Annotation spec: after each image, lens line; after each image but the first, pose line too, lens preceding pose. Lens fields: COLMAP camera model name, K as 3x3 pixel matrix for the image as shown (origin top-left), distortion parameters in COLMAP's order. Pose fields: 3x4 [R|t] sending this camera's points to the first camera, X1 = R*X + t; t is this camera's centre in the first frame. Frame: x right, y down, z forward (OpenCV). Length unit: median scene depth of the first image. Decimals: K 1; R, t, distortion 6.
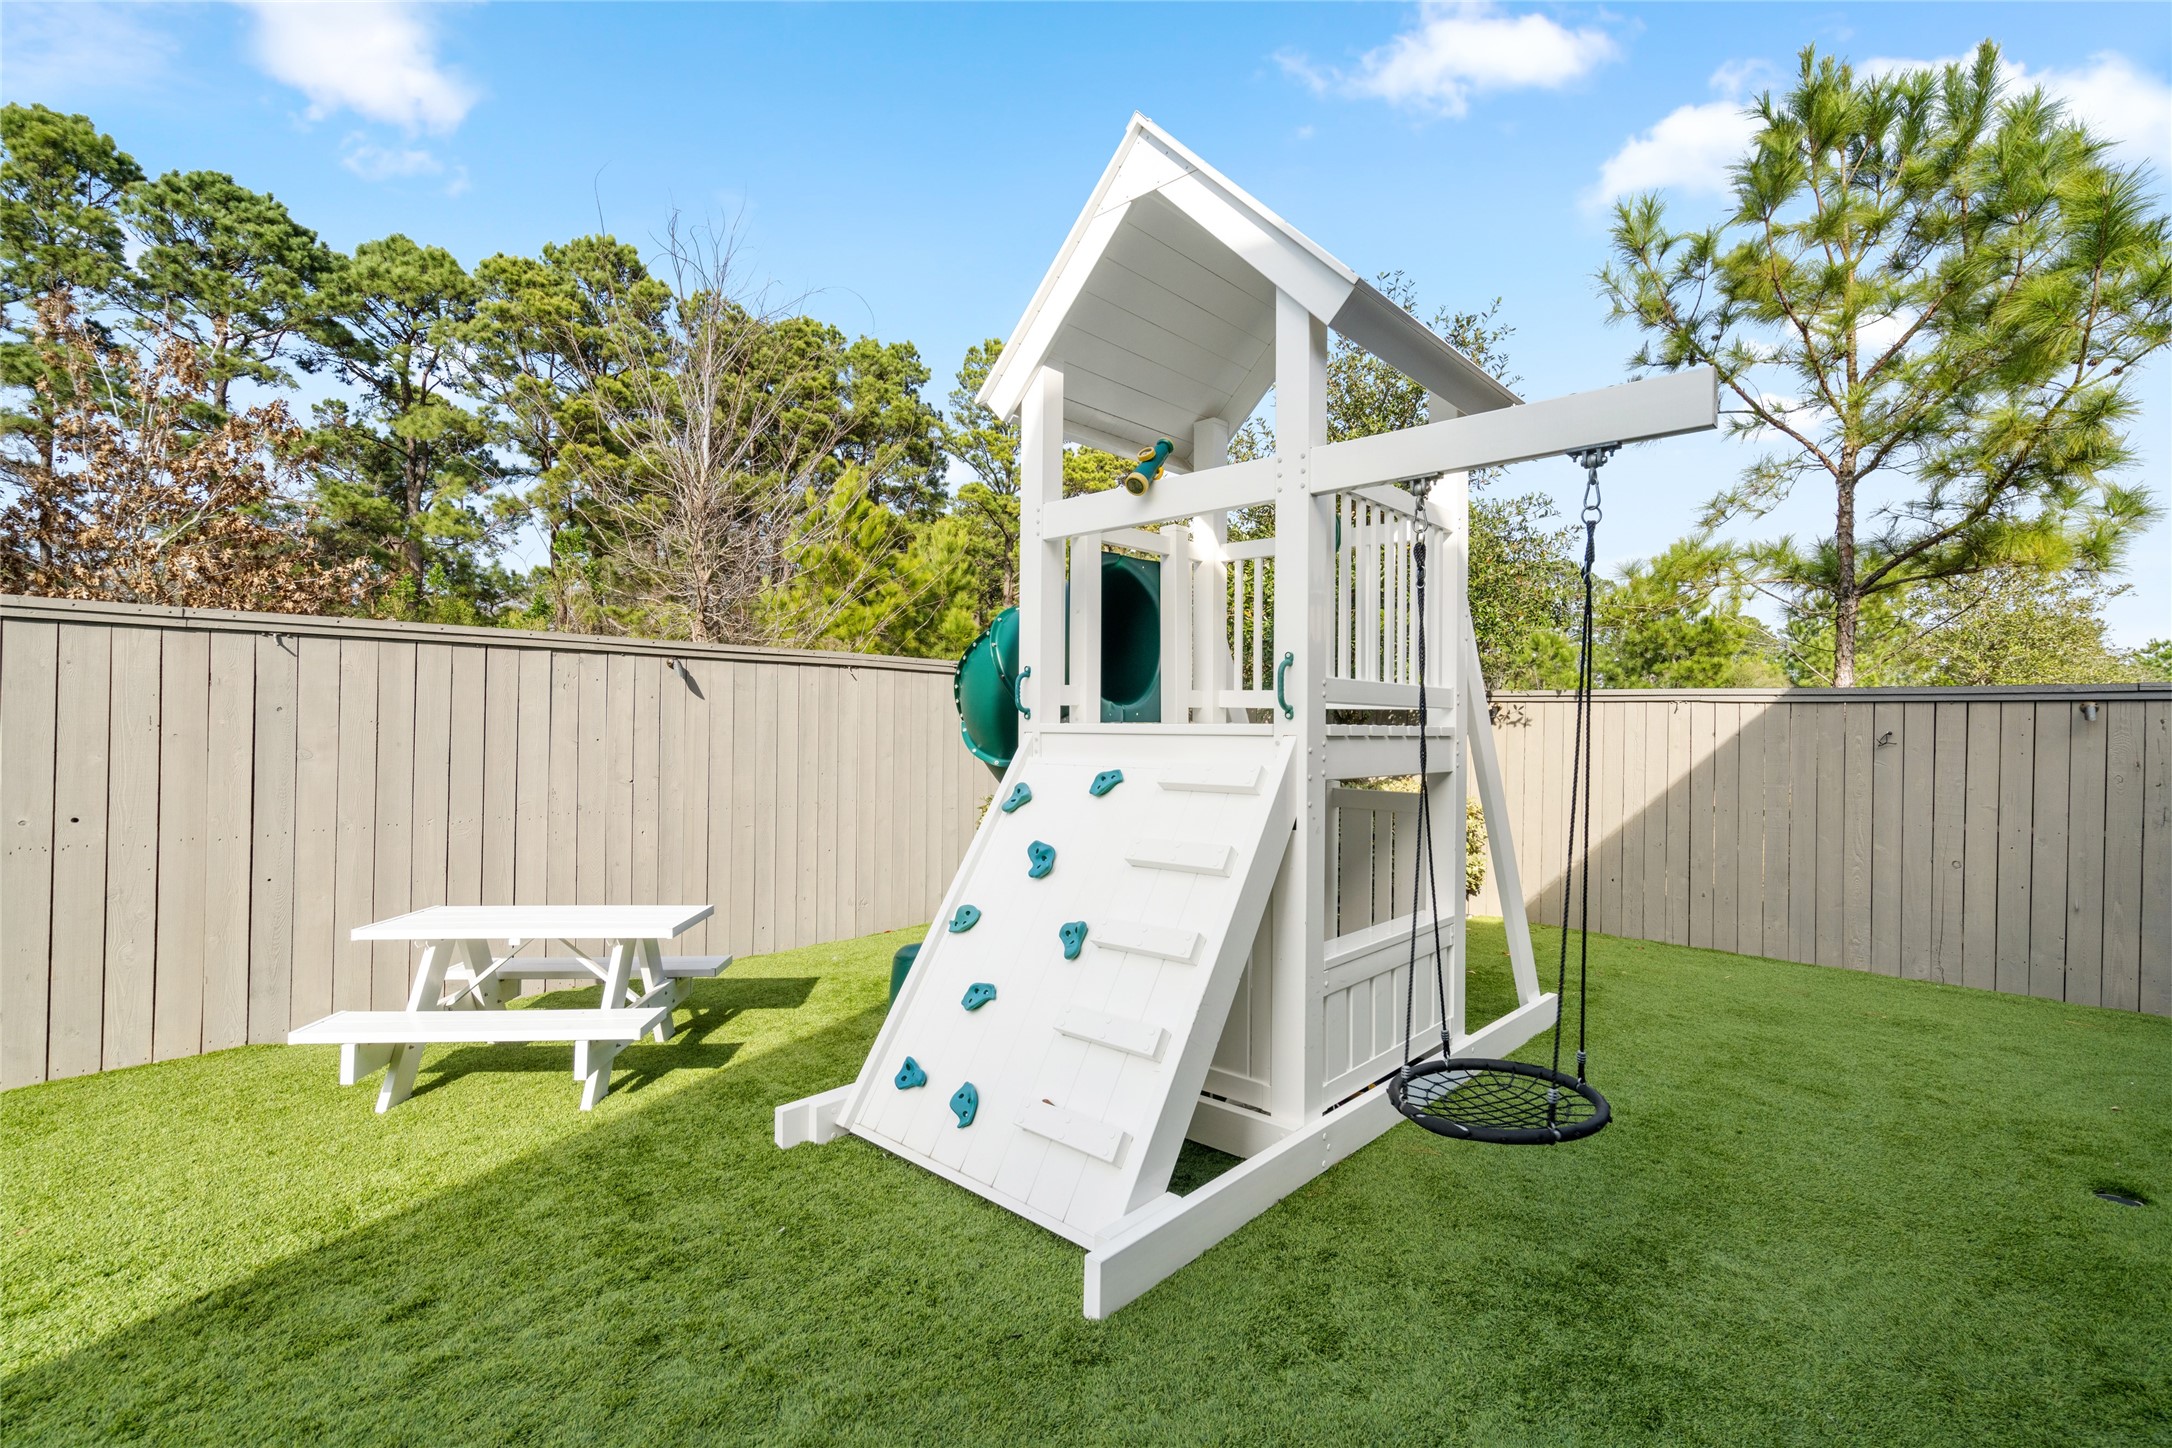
lens RADIAL K [[956.6, 0, 1096.9], [0, 956.6, 714.1], [0, 0, 1]] dist [0.001051, -0.010963]
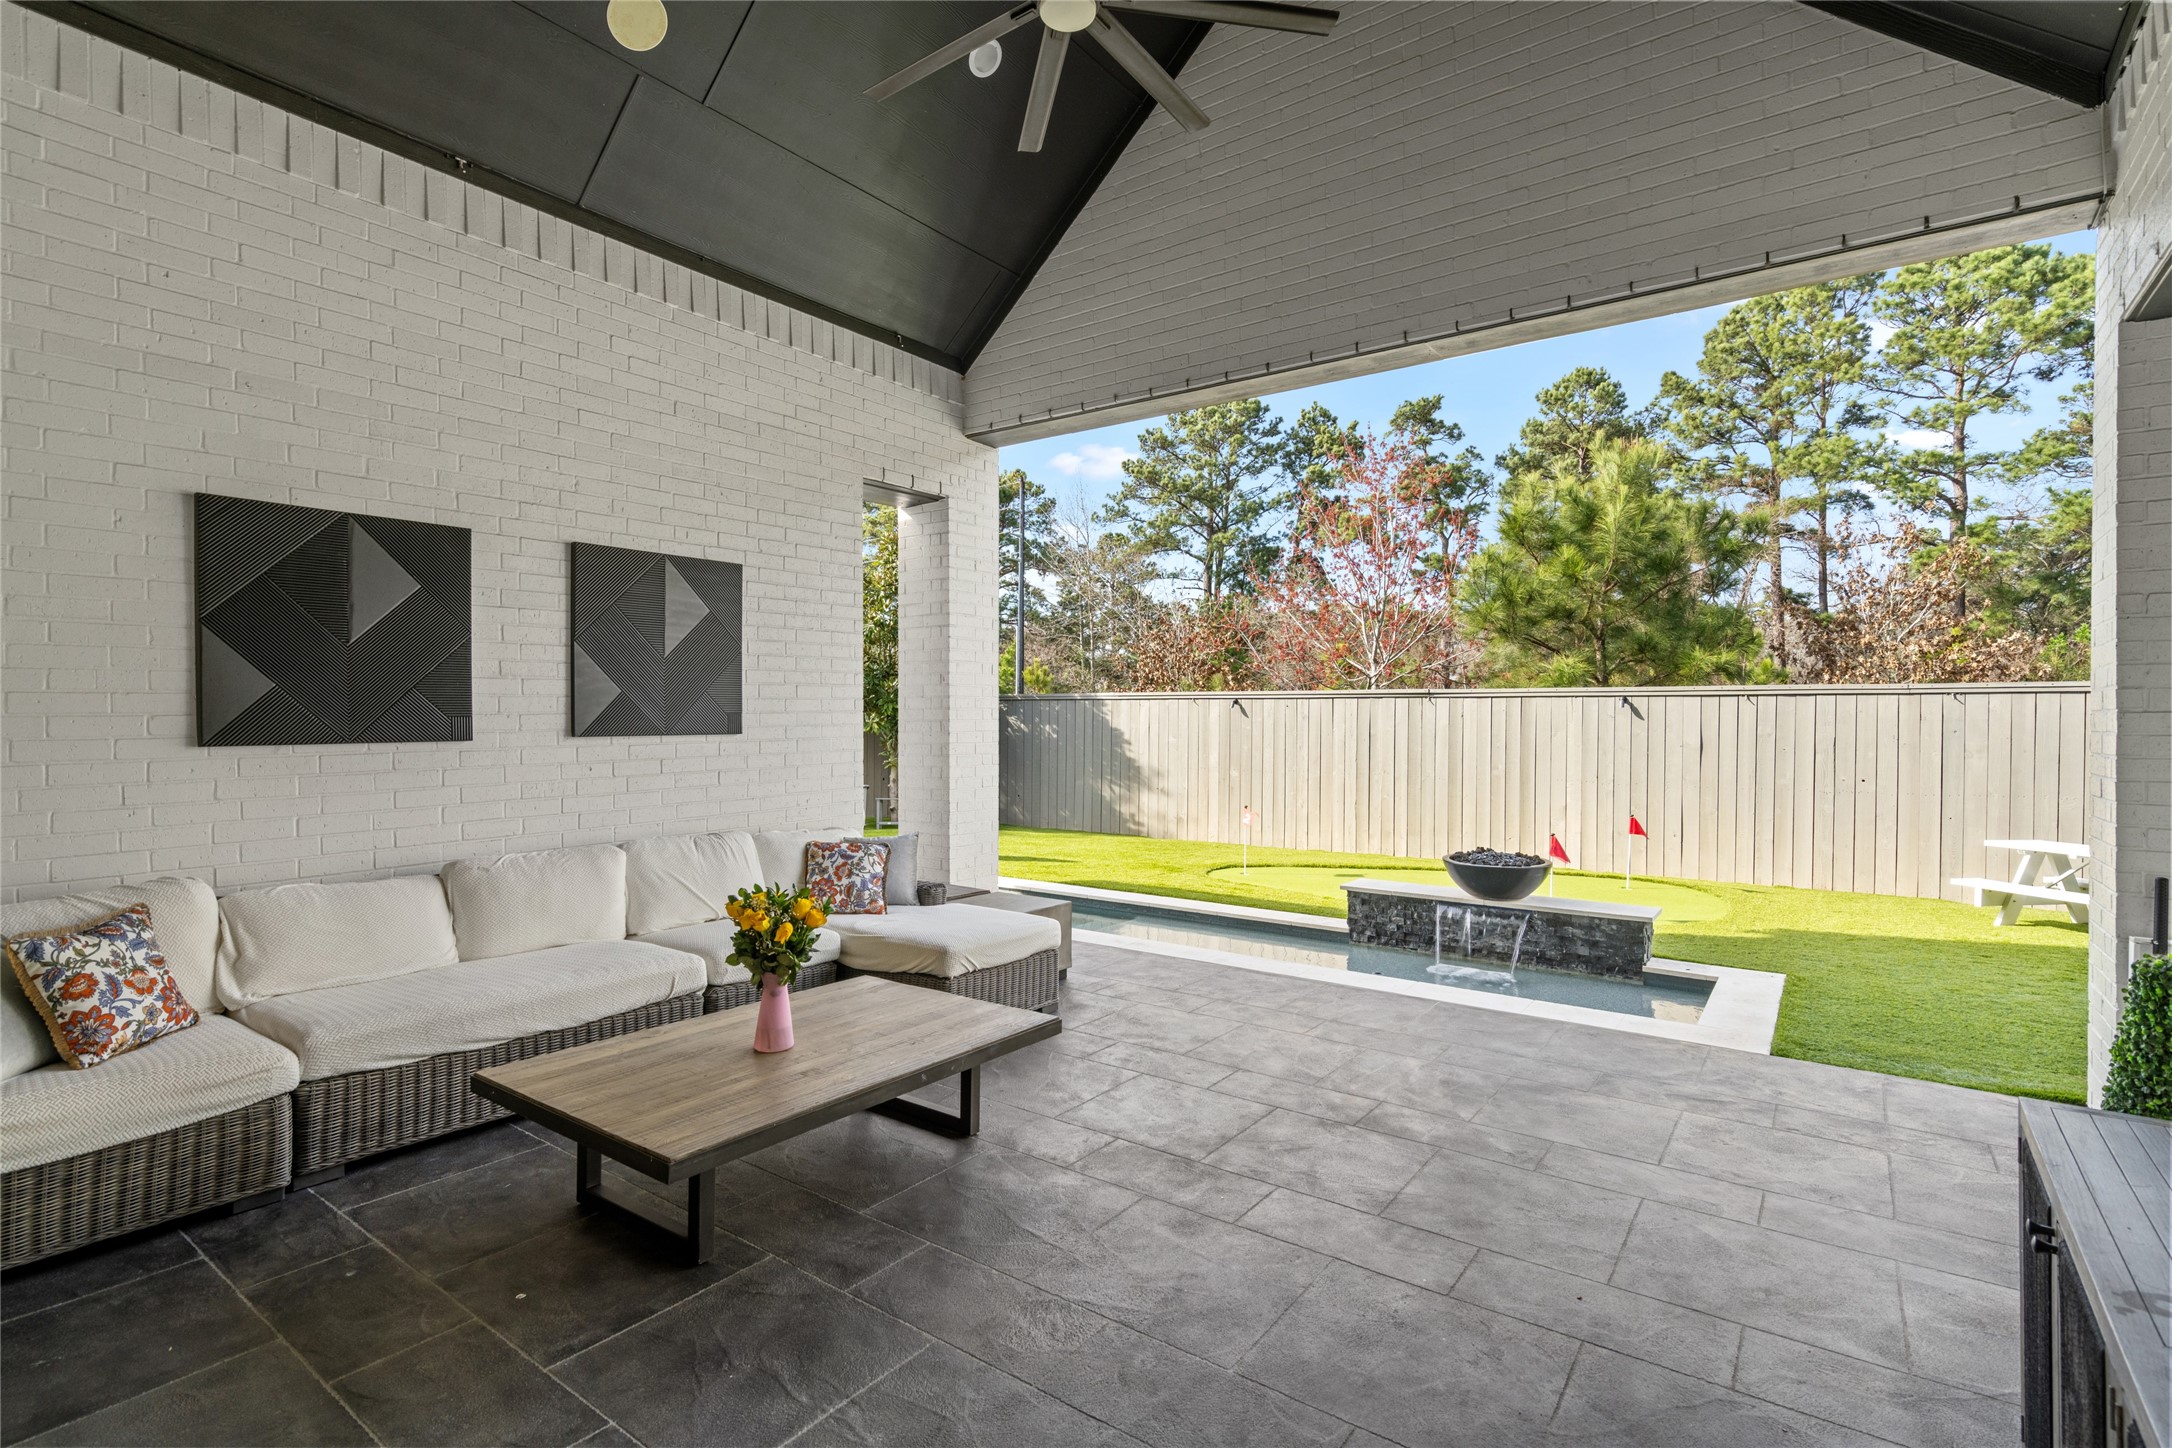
lens RADIAL K [[1038.6, 0, 1090.9], [0, 1038.6, 716.9], [0, 0, 1]] dist [0.008690, 0.000488]
pose [[0.124268, -0.011102, -0.992187, 0.699168], [0.002741, 0.999937, -0.010845, -0.011552], [0.992245, -0.001372, 0.124290, -0.684643]]
